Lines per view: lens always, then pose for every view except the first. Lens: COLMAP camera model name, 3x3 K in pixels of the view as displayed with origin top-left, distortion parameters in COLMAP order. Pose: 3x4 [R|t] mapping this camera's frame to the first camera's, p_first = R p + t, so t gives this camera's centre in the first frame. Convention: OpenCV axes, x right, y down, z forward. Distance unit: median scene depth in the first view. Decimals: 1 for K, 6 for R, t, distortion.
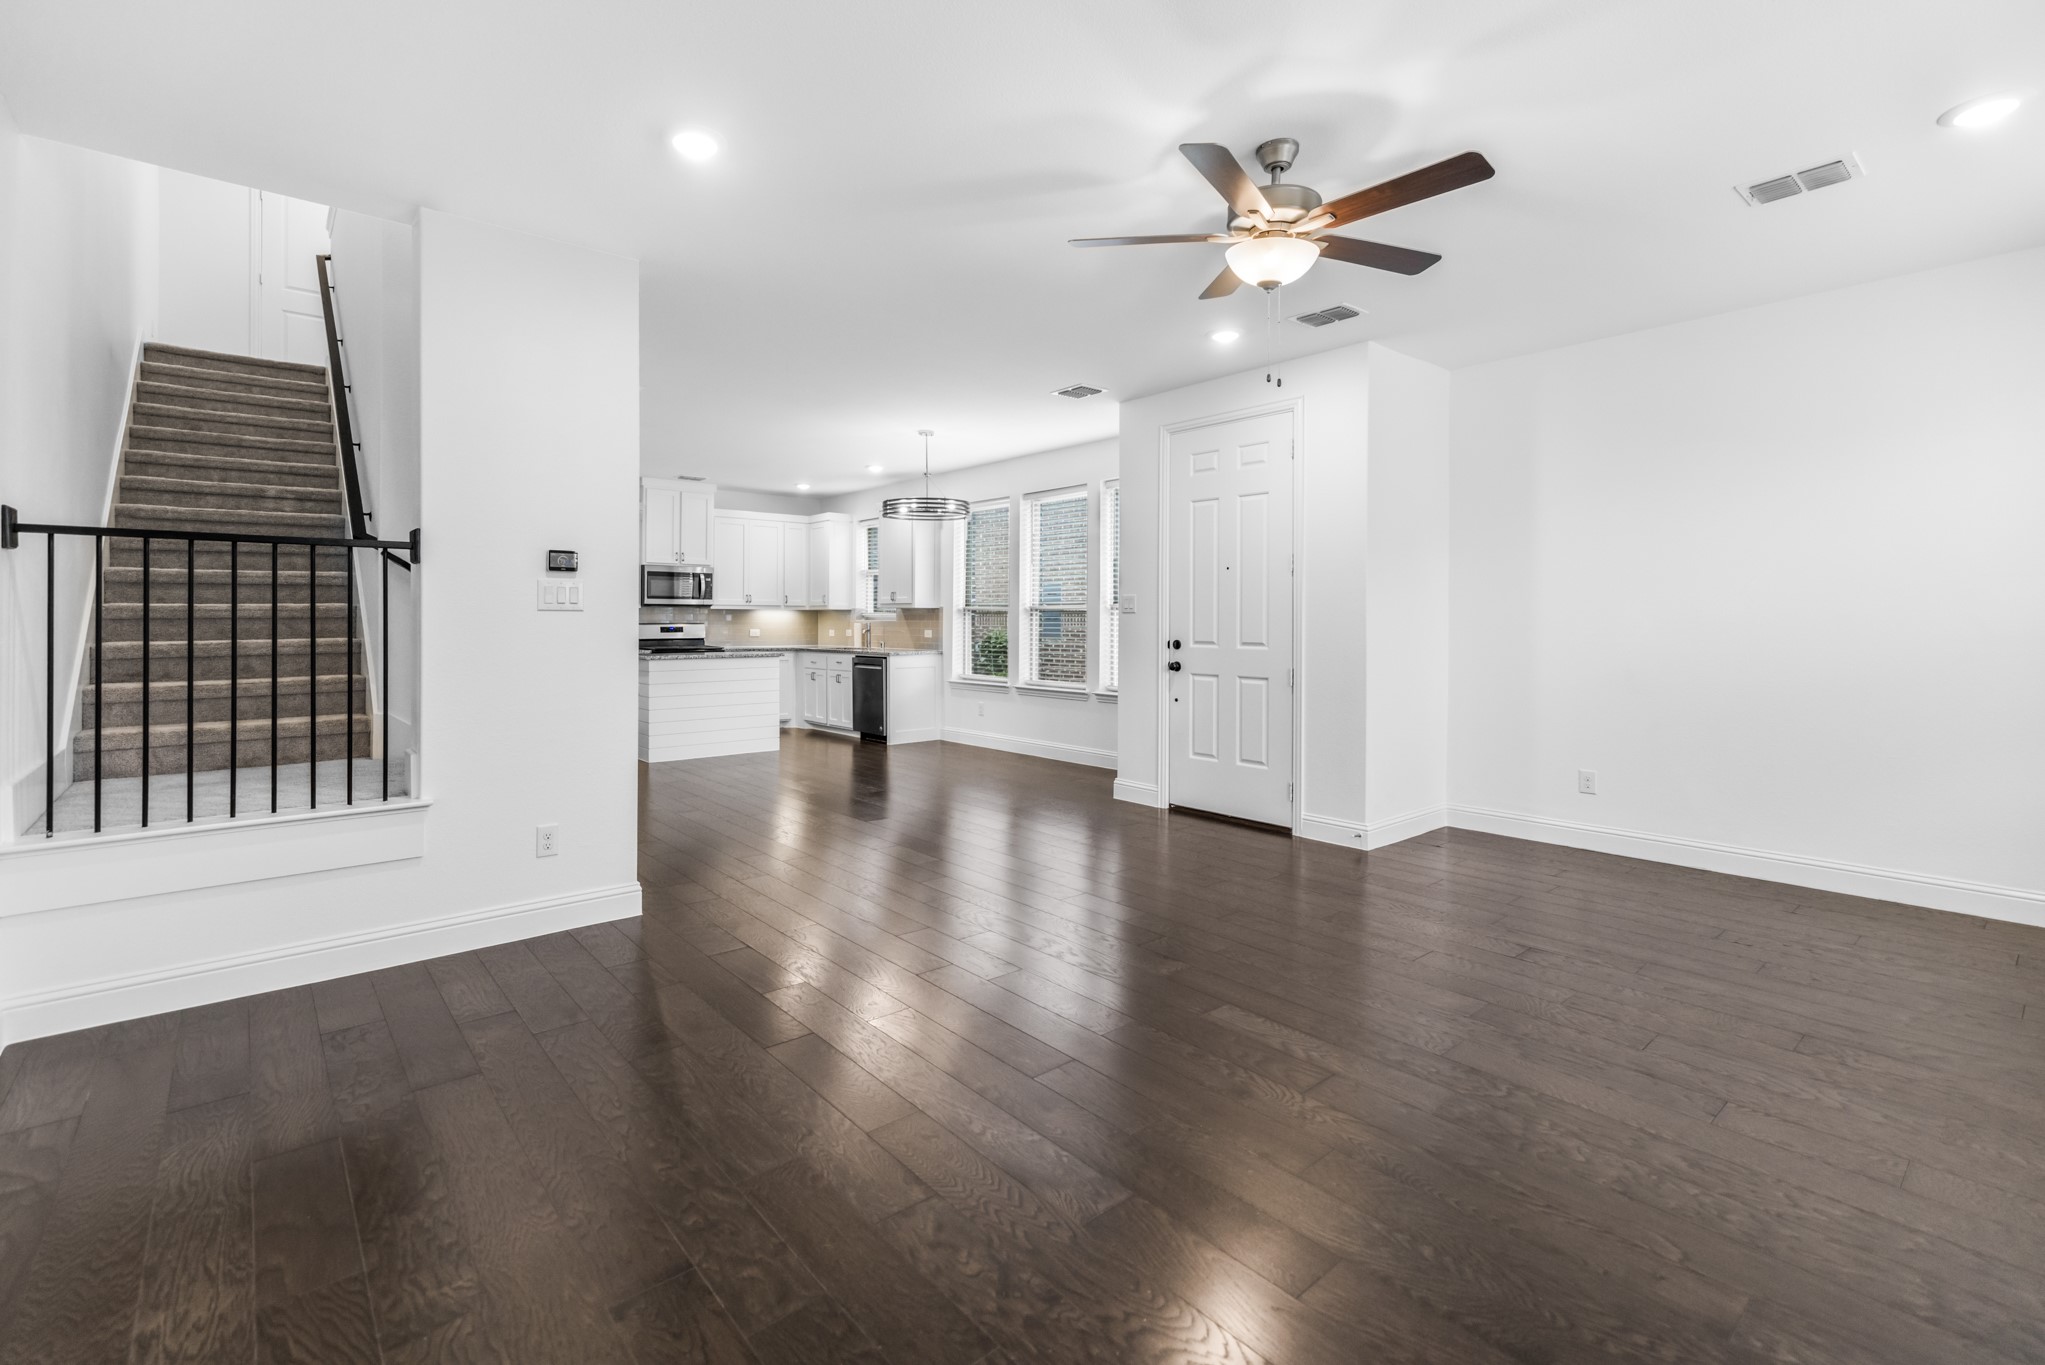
lens RADIAL K [[903.9, 0, 995.4], [0, 903.9, 617.9], [0, 0, 1]] dist [0.005669, 0.000753]
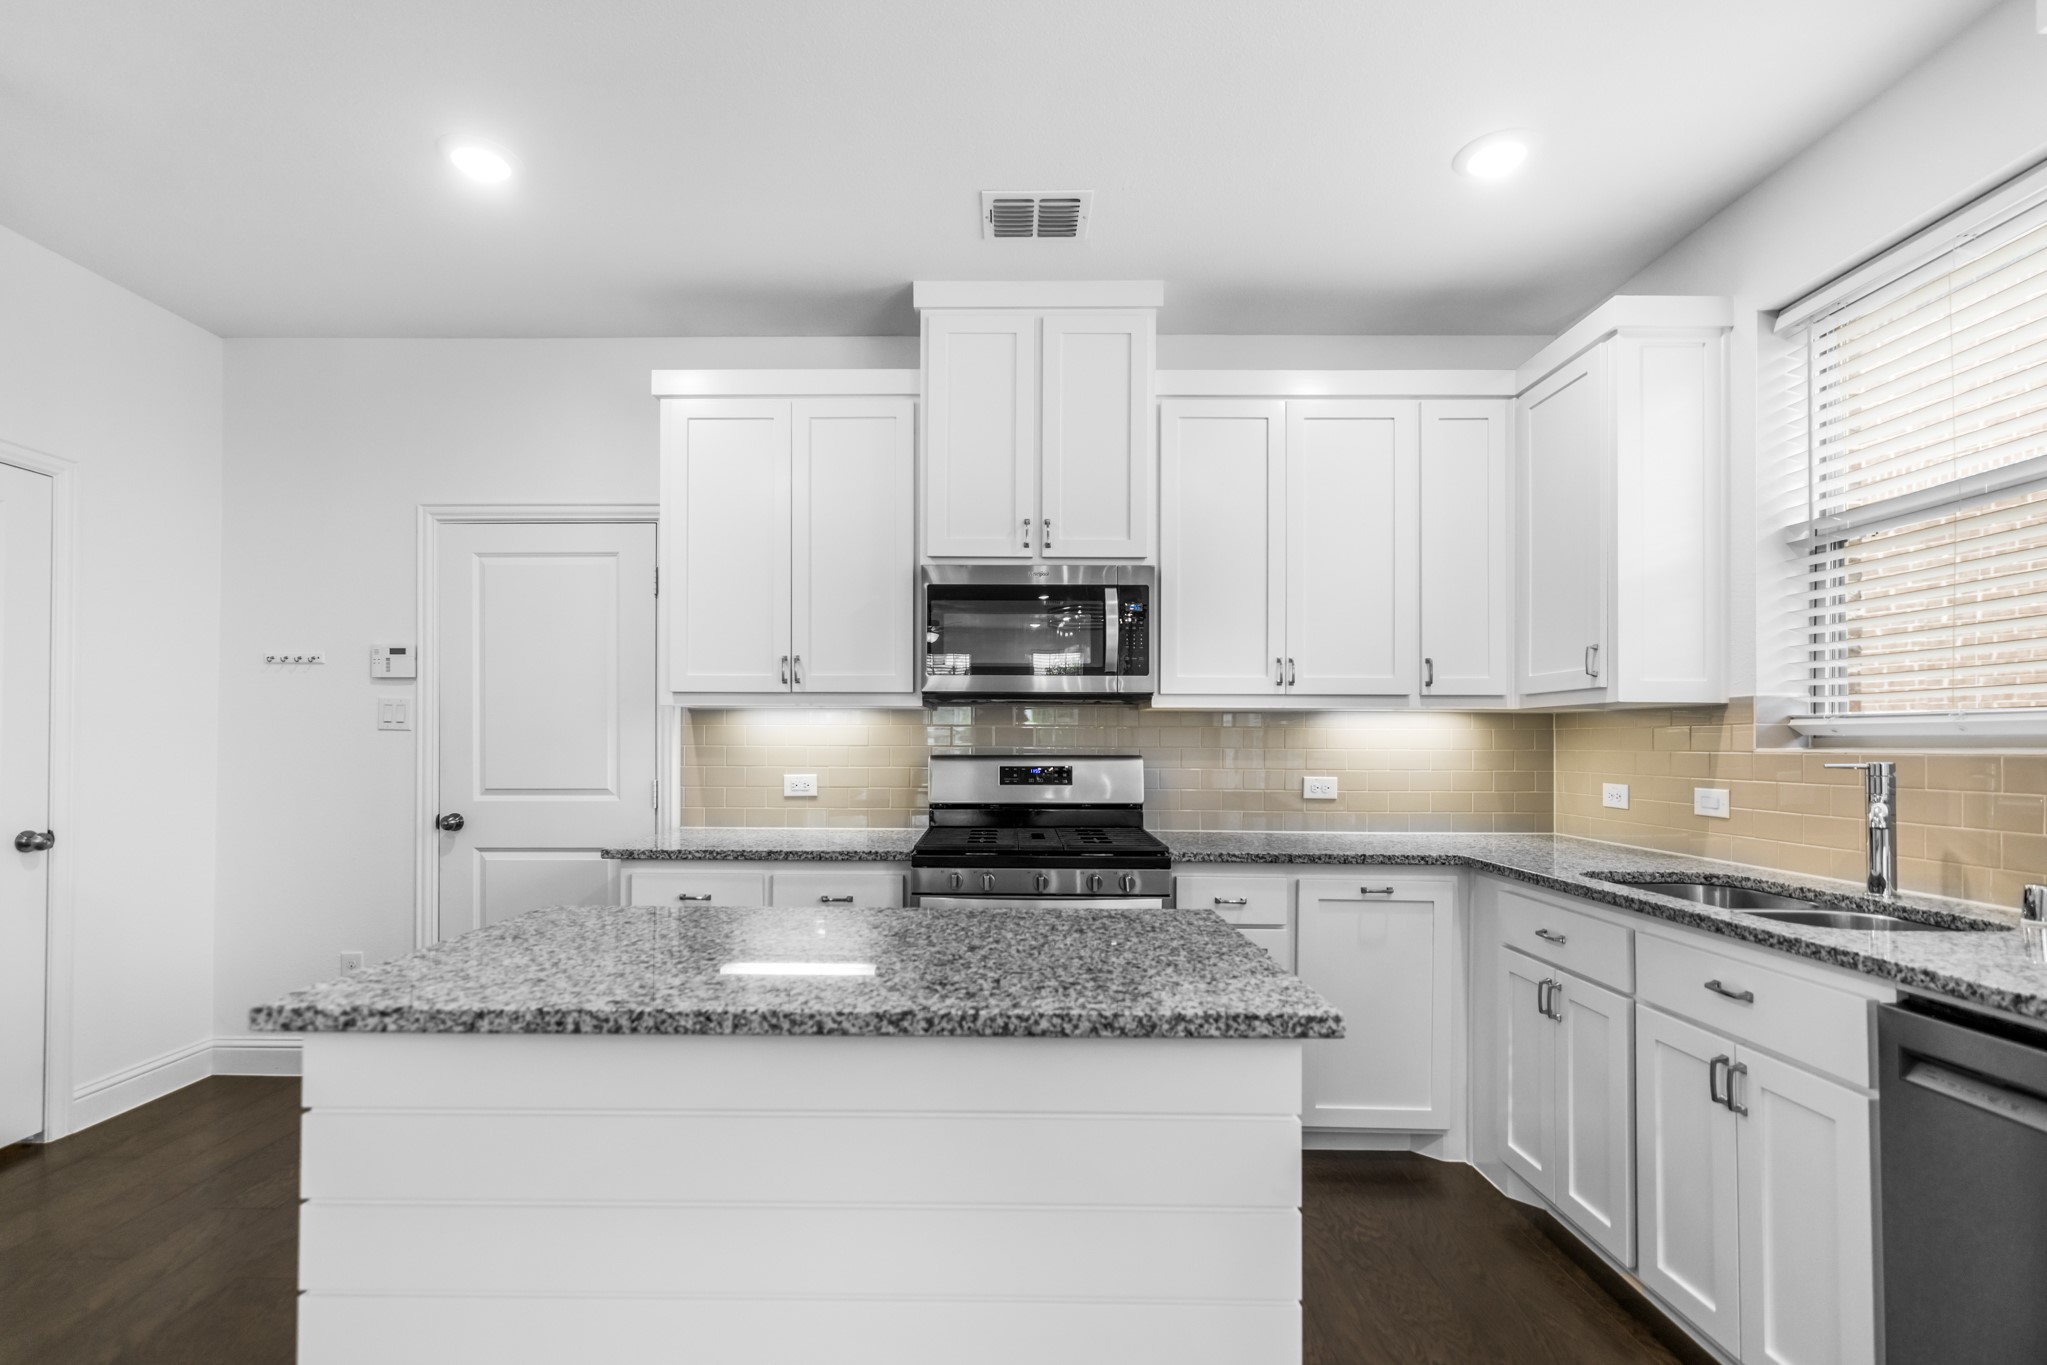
lens RADIAL K [[904.8, 0, 995.5], [0, 904.8, 733.3], [0, 0, 1]] dist [0.005669, 0.000753]
pose [[0.757374, -0.006408, -0.652950, -0.166880], [-0.001076, 0.999938, -0.011062, 0.001709], [0.652980, 0.009080, 0.757321, 0.780364]]
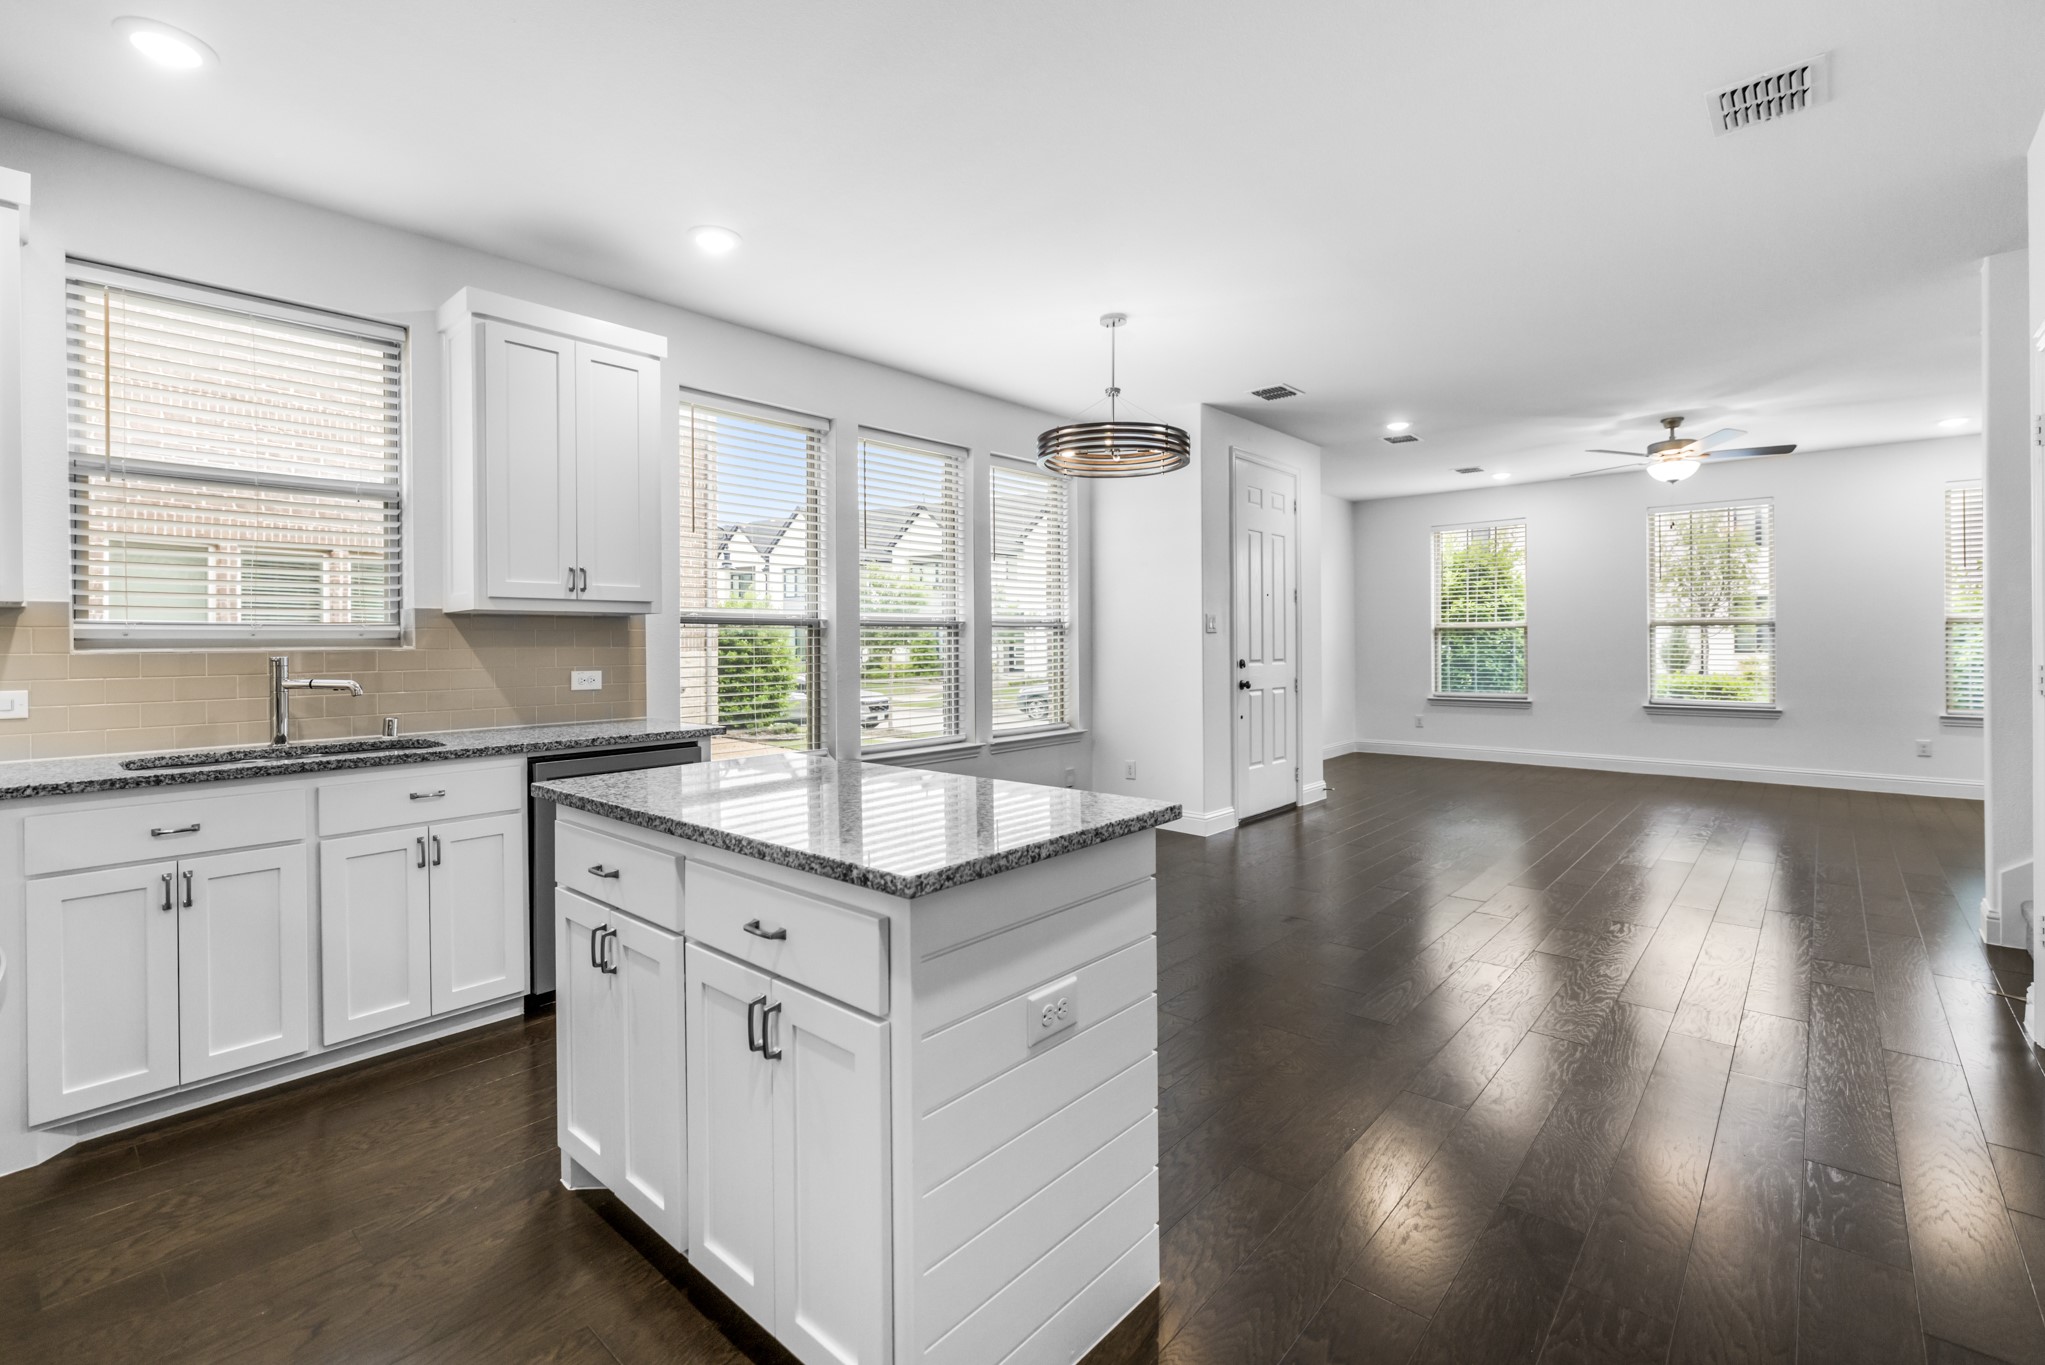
lens RADIAL K [[903.9, 0, 1006.1], [0, 903.9, 644.1], [0, 0, 1]] dist [0.005669, 0.000753]
pose [[-0.135111, -0.001876, 0.990829, -0.485088], [0.004438, 0.999987, 0.002498, 0.001705], [-0.990821, 0.004735, -0.135101, 0.864123]]
